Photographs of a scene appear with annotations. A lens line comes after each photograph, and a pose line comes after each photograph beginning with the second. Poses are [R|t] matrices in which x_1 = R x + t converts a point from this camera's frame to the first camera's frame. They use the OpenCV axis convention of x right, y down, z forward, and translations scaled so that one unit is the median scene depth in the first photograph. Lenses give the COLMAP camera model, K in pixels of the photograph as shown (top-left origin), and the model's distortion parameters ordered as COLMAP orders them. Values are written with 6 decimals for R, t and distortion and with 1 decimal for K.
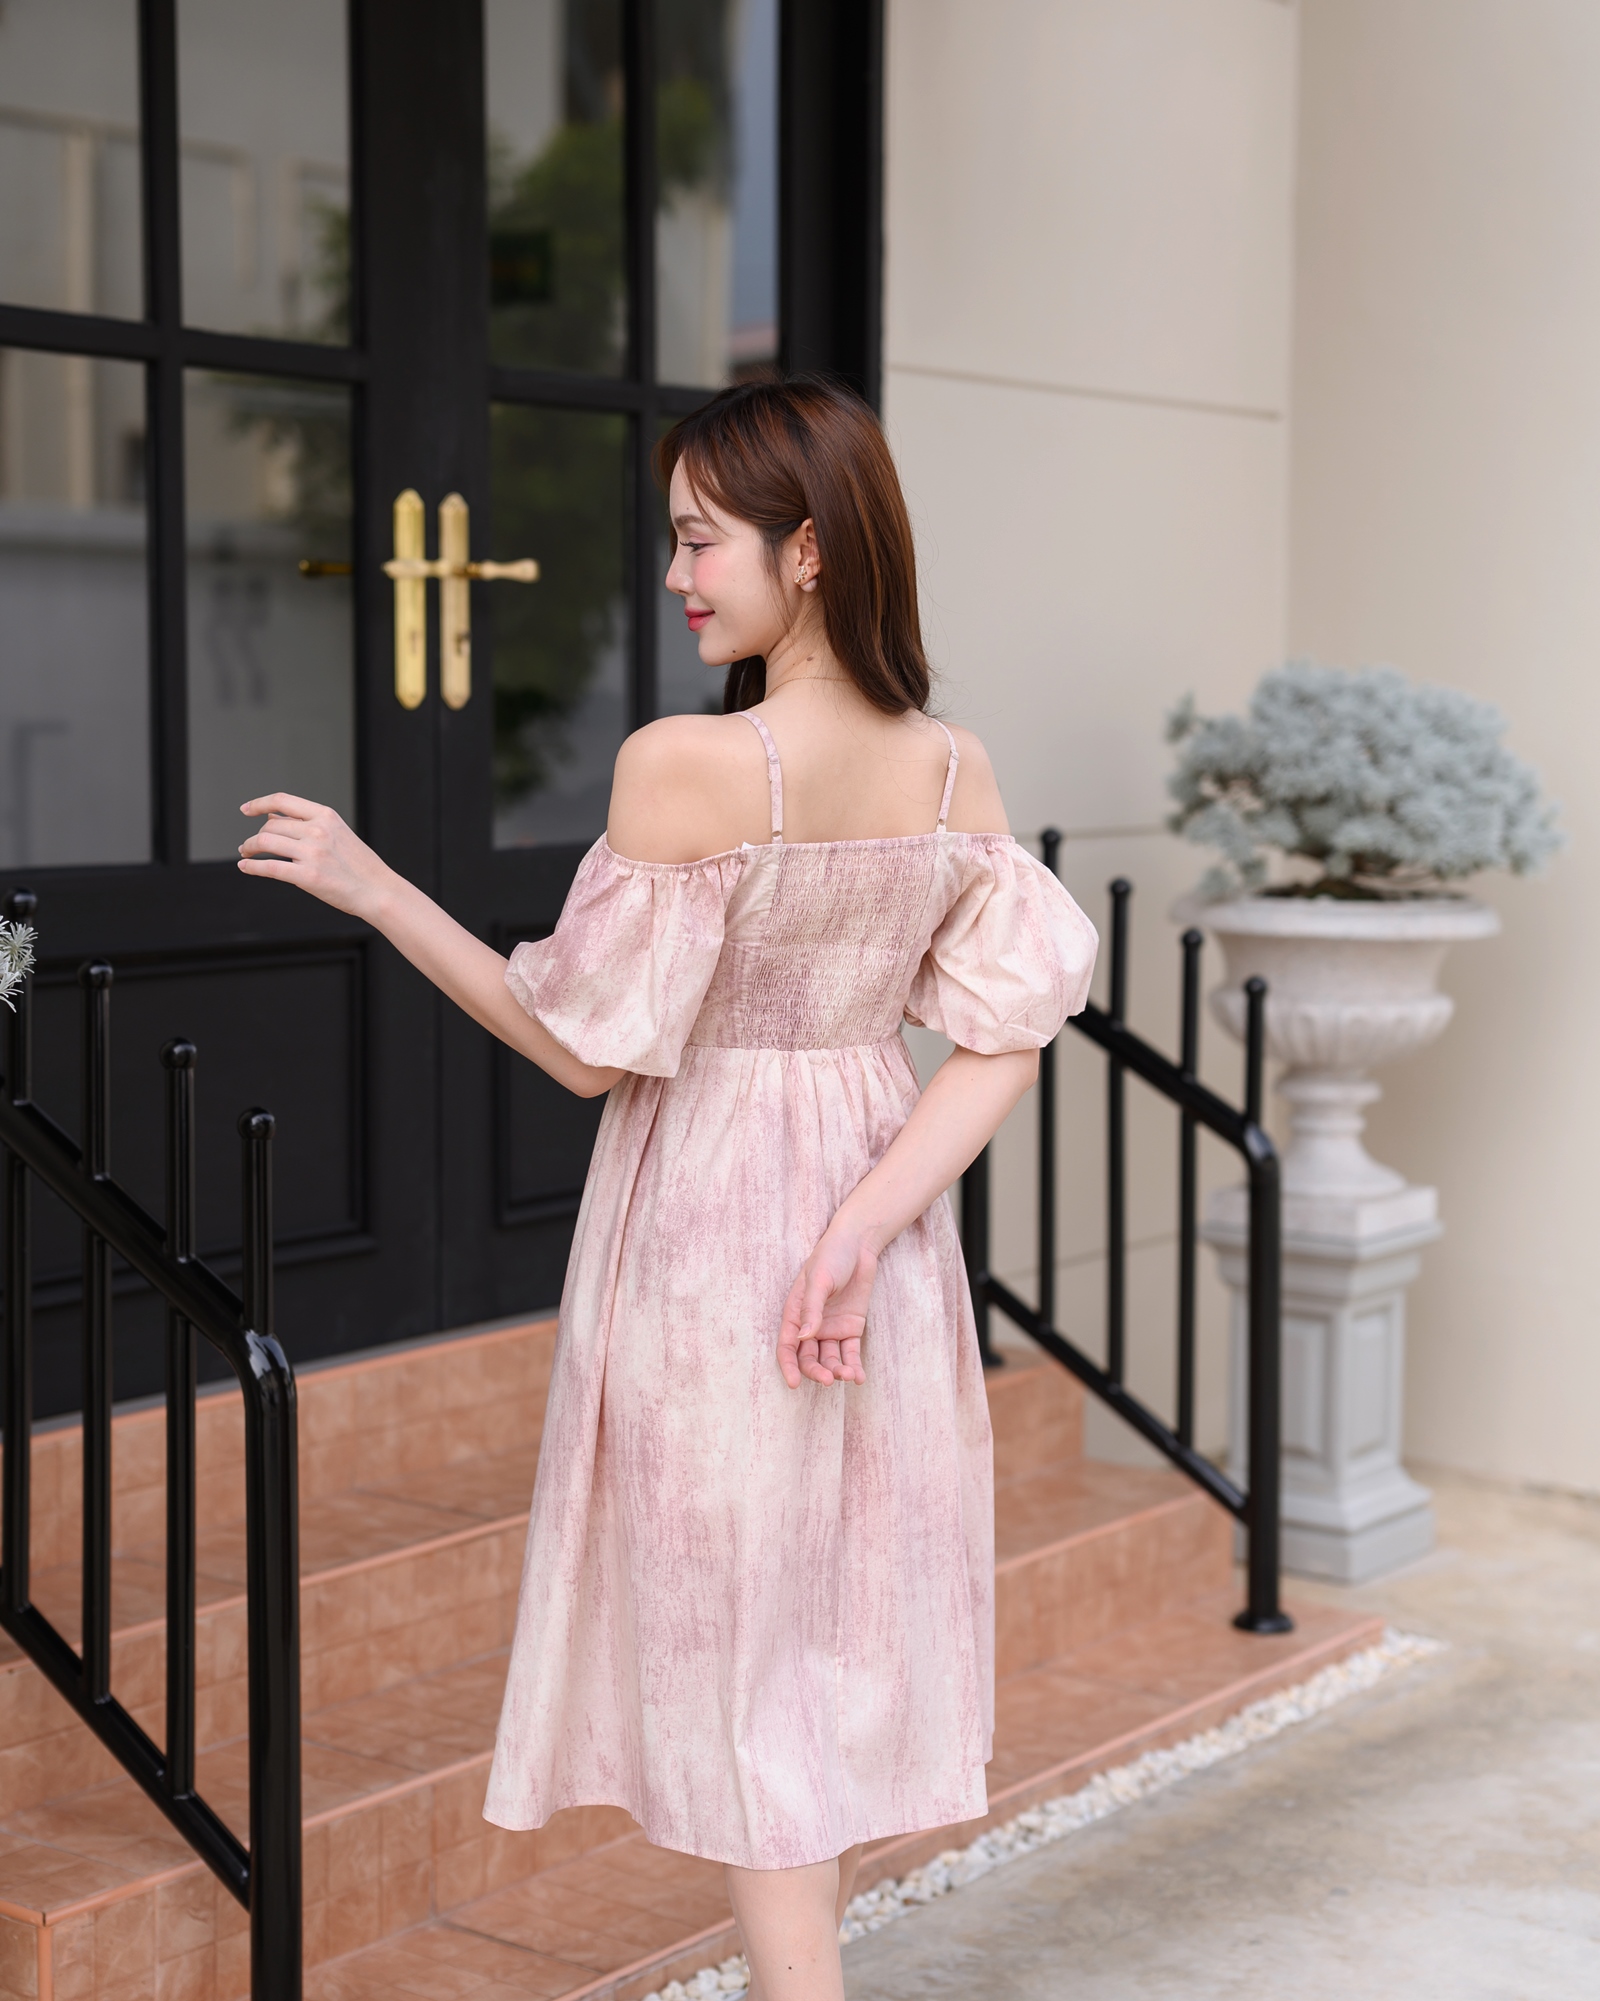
lens RADIAL K [[3419.1, 0, 809.3], [0, 3419.1, 995.2], [0, 0, 1]] dist [0.055610, 0.111789]
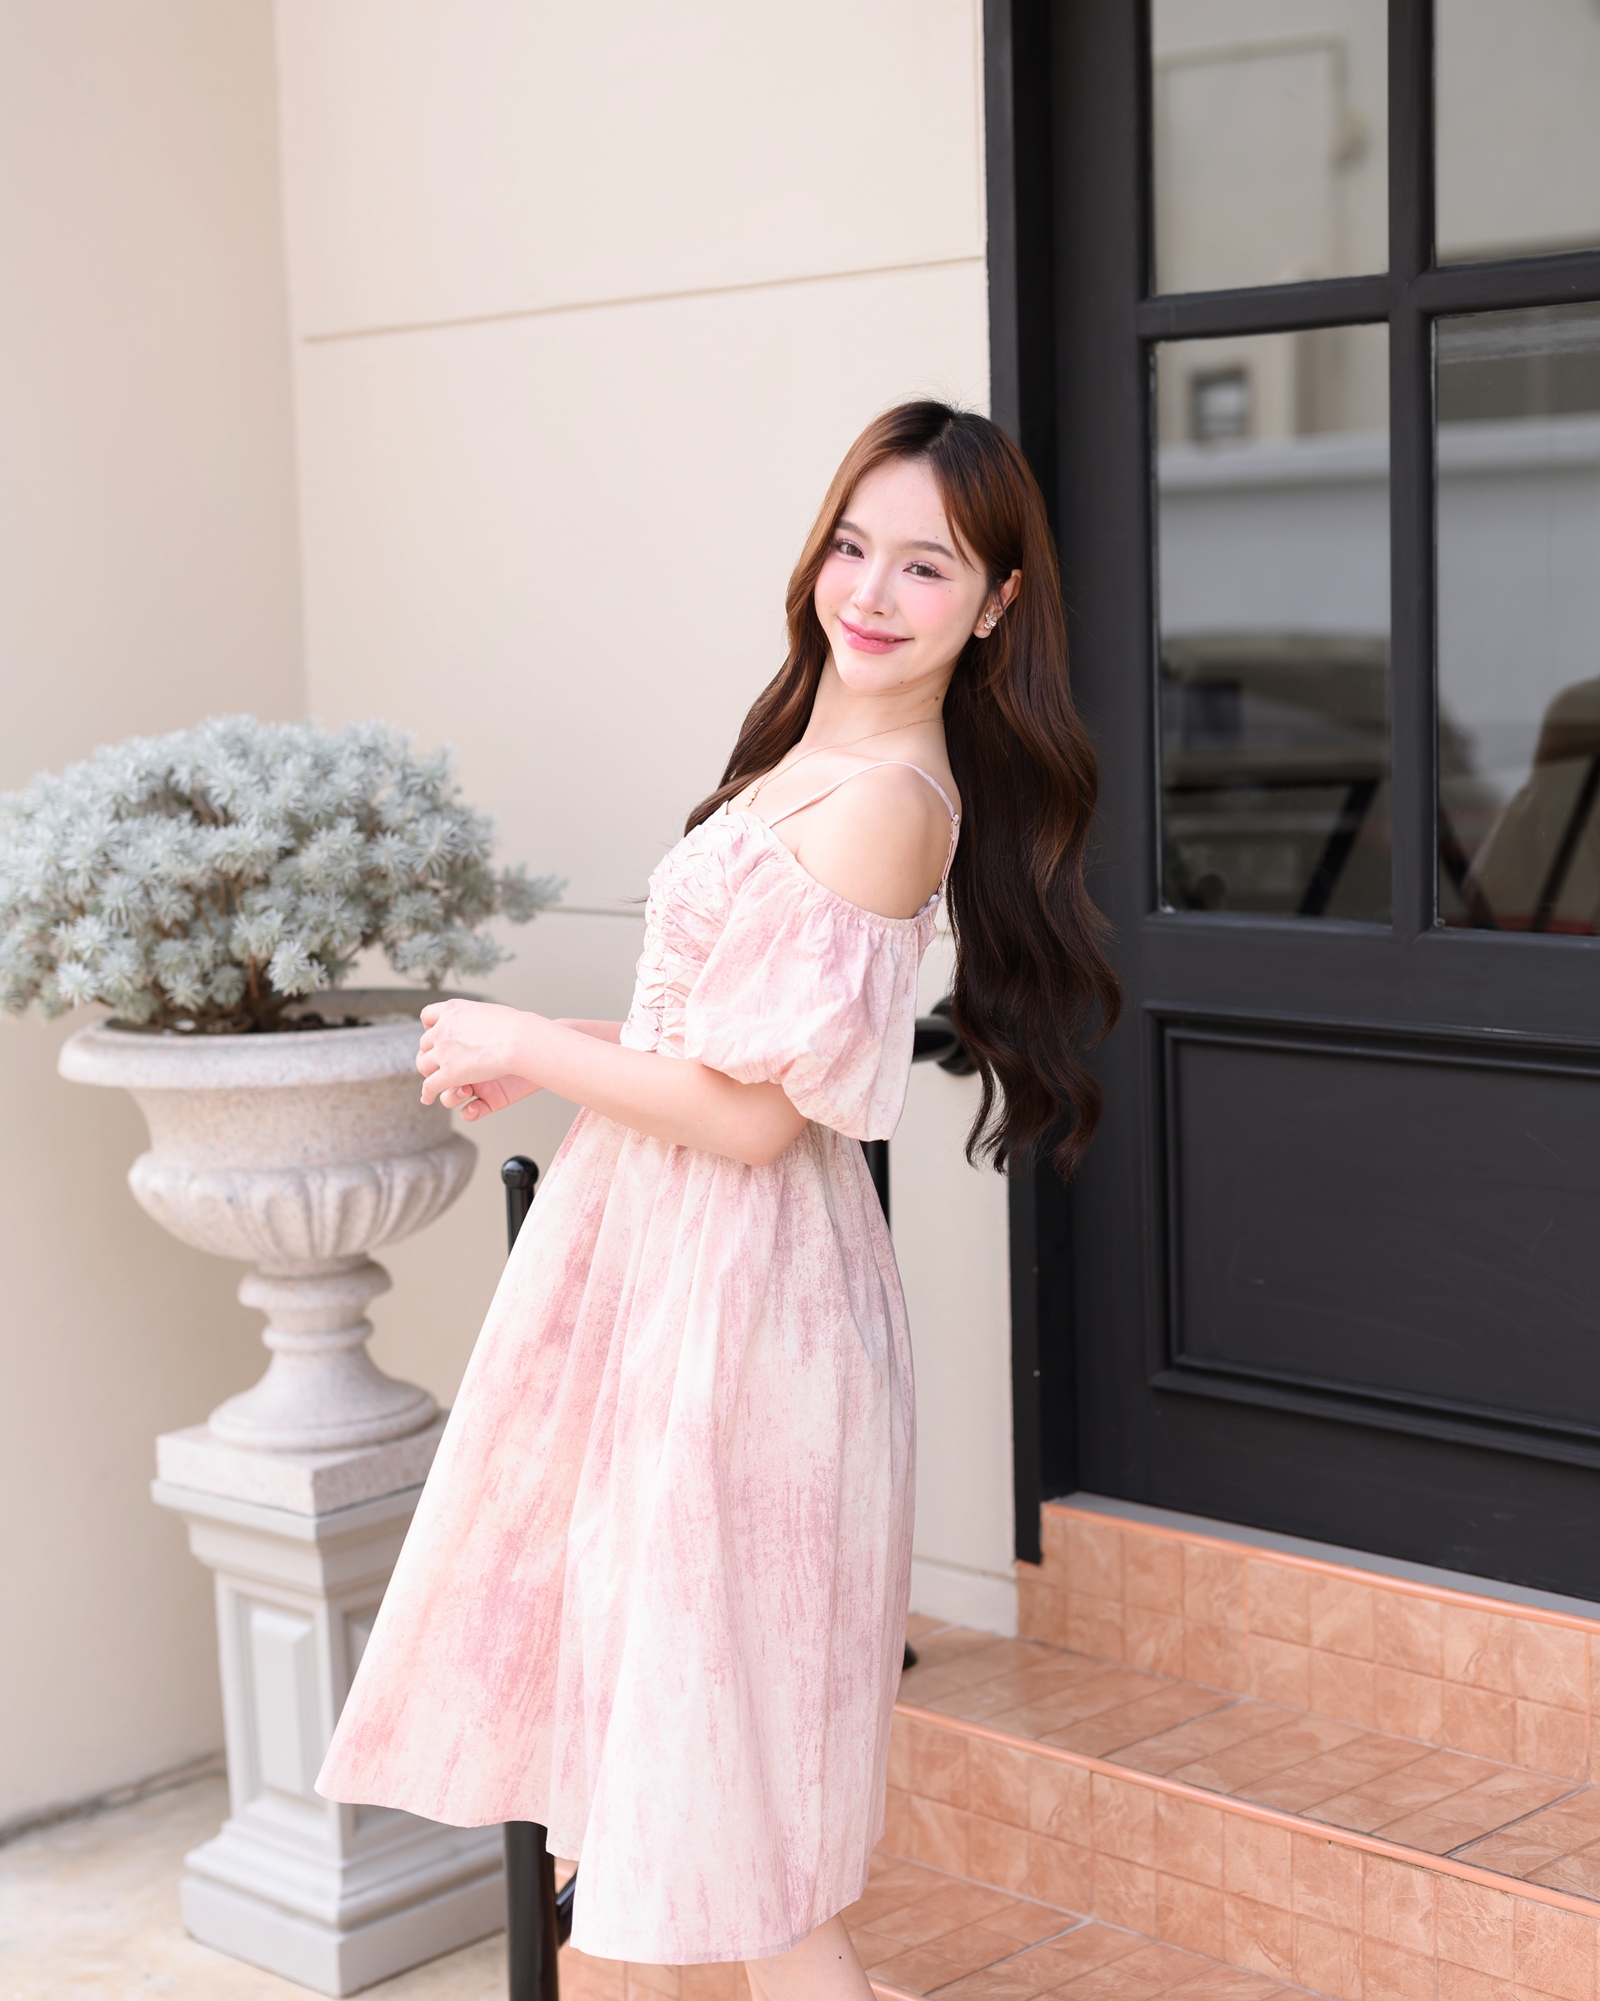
lens RADIAL K [[3453.5, 0, 801.2], [0, 3453.5, 999.5], [0, 0, 1]] dist [0.070137, 0.127042]
pose [[-0.141101, 0.107689, -0.984121, 0.655389], [-0.065004, 0.990913, 0.117752, -0.109935], [0.987859, 0.080586, -0.132818, 0.967533]]
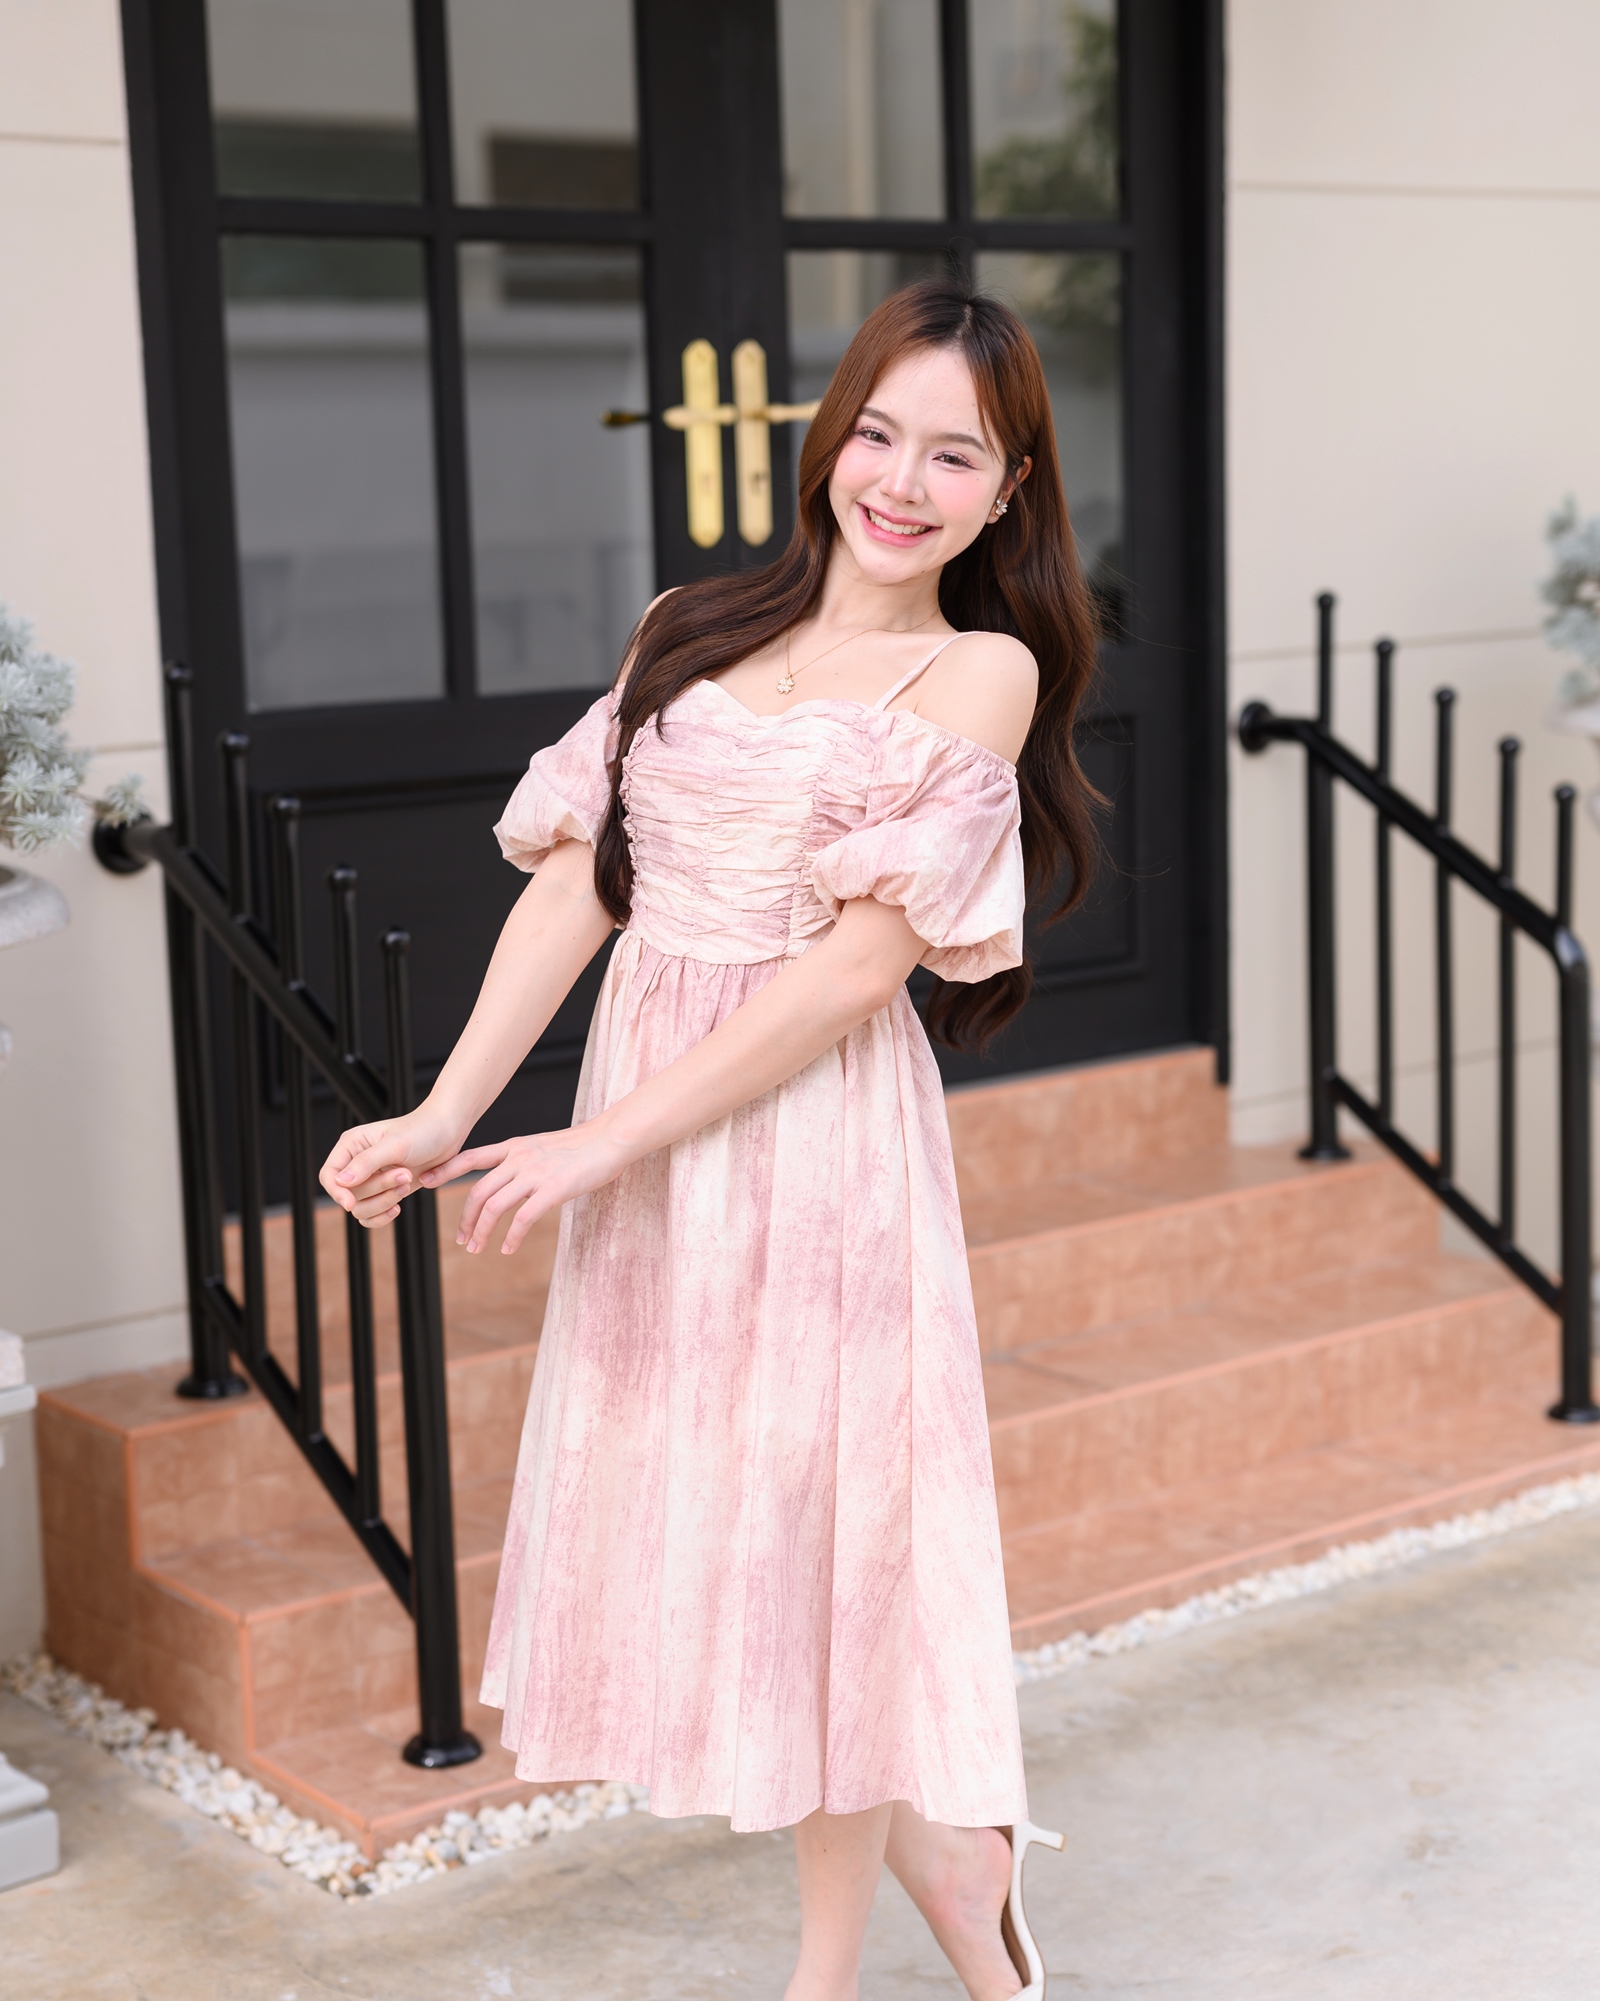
lens RADIAL K [[3433.3, 0, 857.6], [0, 3433.3, 1007.0], [0, 0, 1]] dist [0.060306, 0.089103]
pose [[0.967944, 0.007312, -0.251060, 0.217731], [0.010333, 0.997571, 0.068892, -0.013800], [0.250954, -0.069278, 0.965517, -0.048368]]
